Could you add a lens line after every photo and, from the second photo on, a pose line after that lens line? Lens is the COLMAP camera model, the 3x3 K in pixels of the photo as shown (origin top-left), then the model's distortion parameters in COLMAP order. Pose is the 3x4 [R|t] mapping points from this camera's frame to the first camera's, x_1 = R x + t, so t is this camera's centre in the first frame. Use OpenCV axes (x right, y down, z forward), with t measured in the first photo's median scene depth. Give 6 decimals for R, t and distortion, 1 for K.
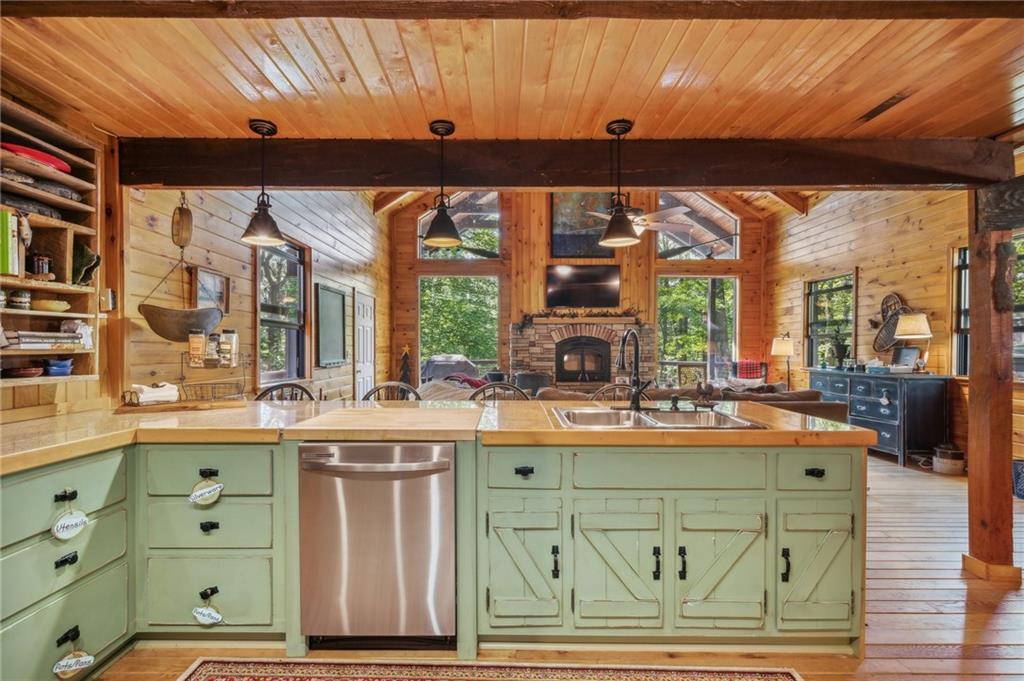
lens RADIAL K [[470.5, 0, 510.6], [0, 470.5, 351.9], [0, 0, 1]] dist [0.003795, -0.000295]
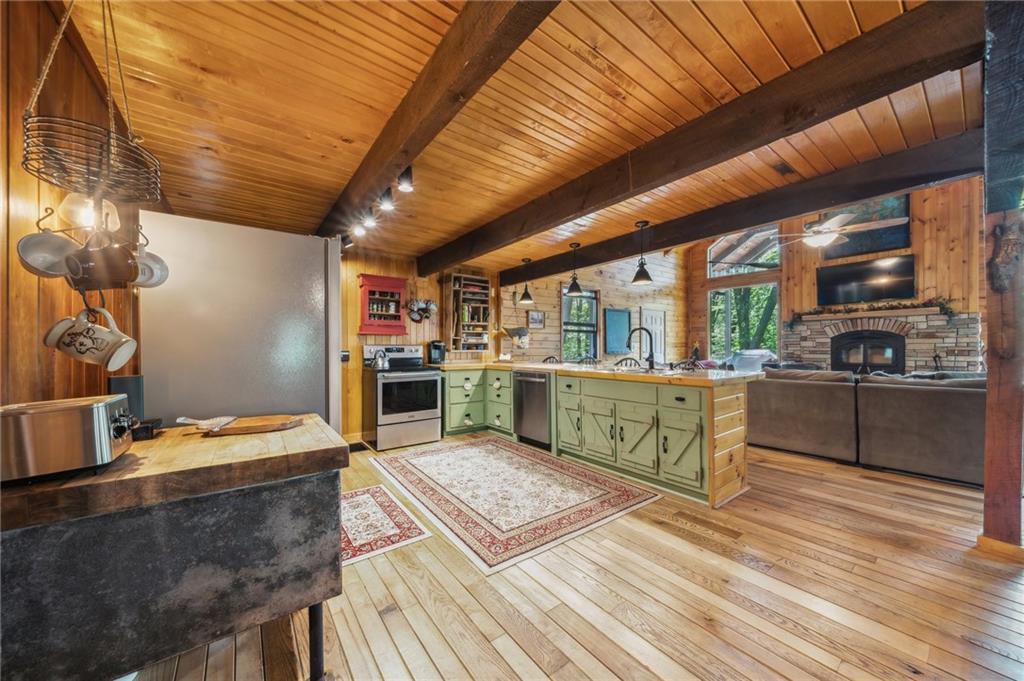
lens RADIAL K [[357.4, 0, 505.9], [0, 357.4, 349.1], [0, 0, 1]] dist [-0.004626, -0.000472]
pose [[0.593454, -0.001240, -0.804867, 0.402902], [-0.003360, 0.999986, -0.004018, 0.018416], [0.804861, 0.005088, 0.593442, -0.121931]]
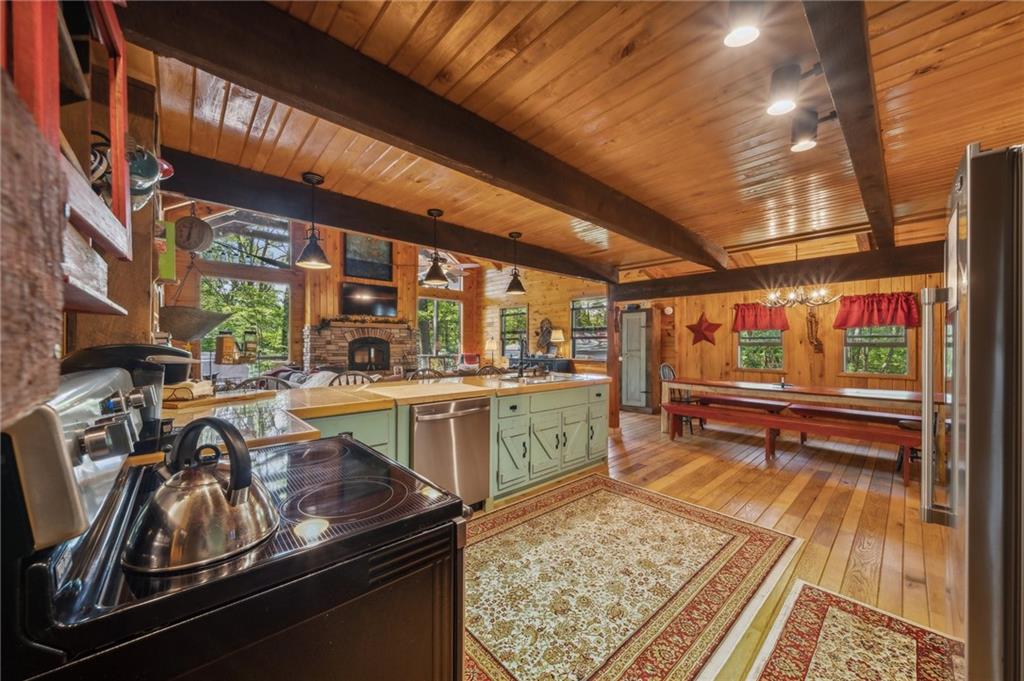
lens RADIAL K [[357.4, 0, 510.9], [0, 357.4, 344.4], [0, 0, 1]] dist [-0.004626, -0.000472]
pose [[0.744846, 0.002329, 0.667232, -0.291706], [0.005436, 0.999940, -0.009558, -0.000274], [-0.667214, 0.010746, 0.744788, -0.038418]]
